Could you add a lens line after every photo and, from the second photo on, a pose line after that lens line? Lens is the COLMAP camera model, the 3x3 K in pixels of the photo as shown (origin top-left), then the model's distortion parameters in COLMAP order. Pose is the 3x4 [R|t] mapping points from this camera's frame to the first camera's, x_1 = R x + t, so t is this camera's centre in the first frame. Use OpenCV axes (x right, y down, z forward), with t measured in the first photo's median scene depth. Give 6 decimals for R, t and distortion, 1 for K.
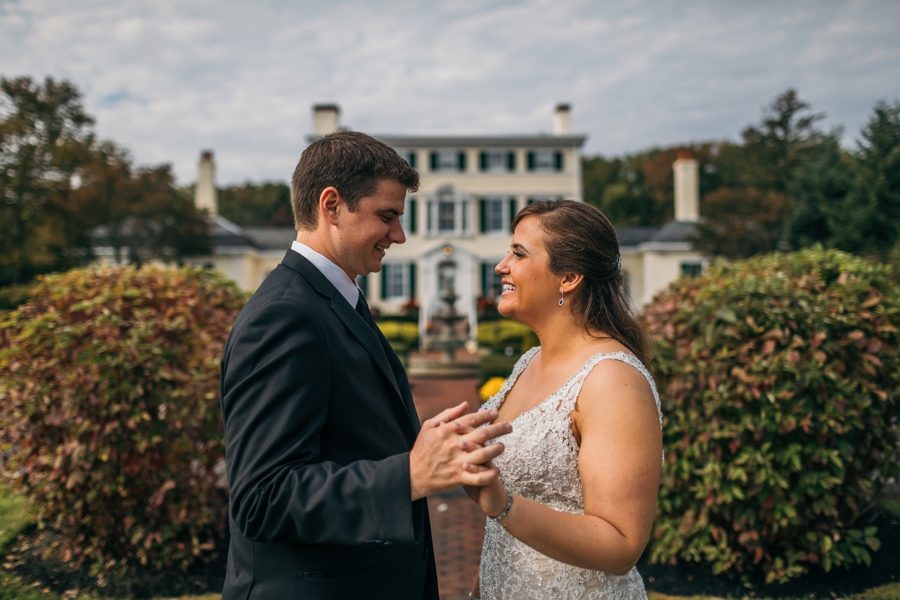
lens RADIAL K [[904.1, 0, 447.0], [0, 904.1, 290.3], [0, 0, 1]] dist [-0.086435, 0.000000]
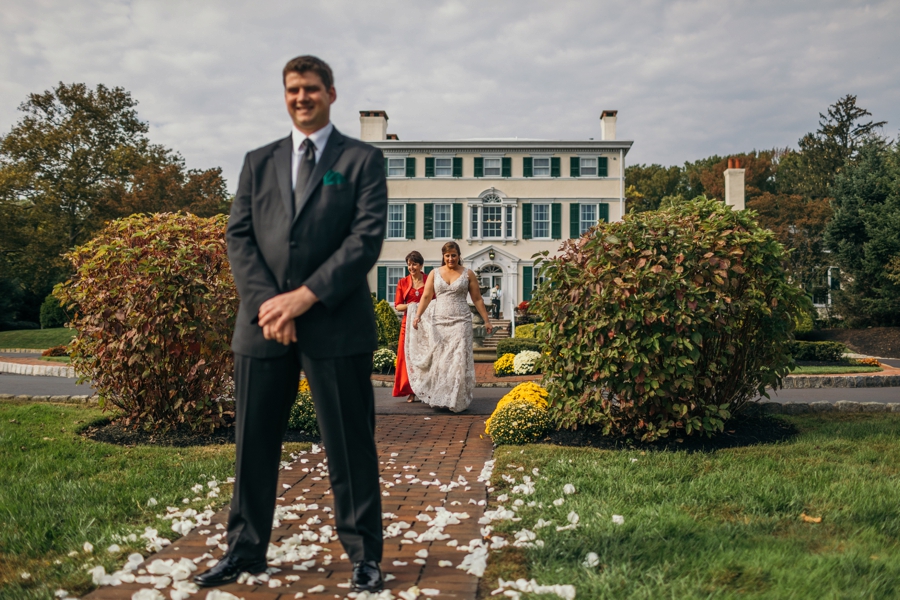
lens RADIAL K [[904.1, 0, 448.9], [0, 904.1, 309.7], [0, 0, 1]] dist [-0.086435, 0.000000]
pose [[0.998700, 0.007464, -0.050426, 0.134683], [-0.006780, 0.999883, 0.013719, 0.112637], [0.050523, -0.013360, 0.998634, -0.351137]]
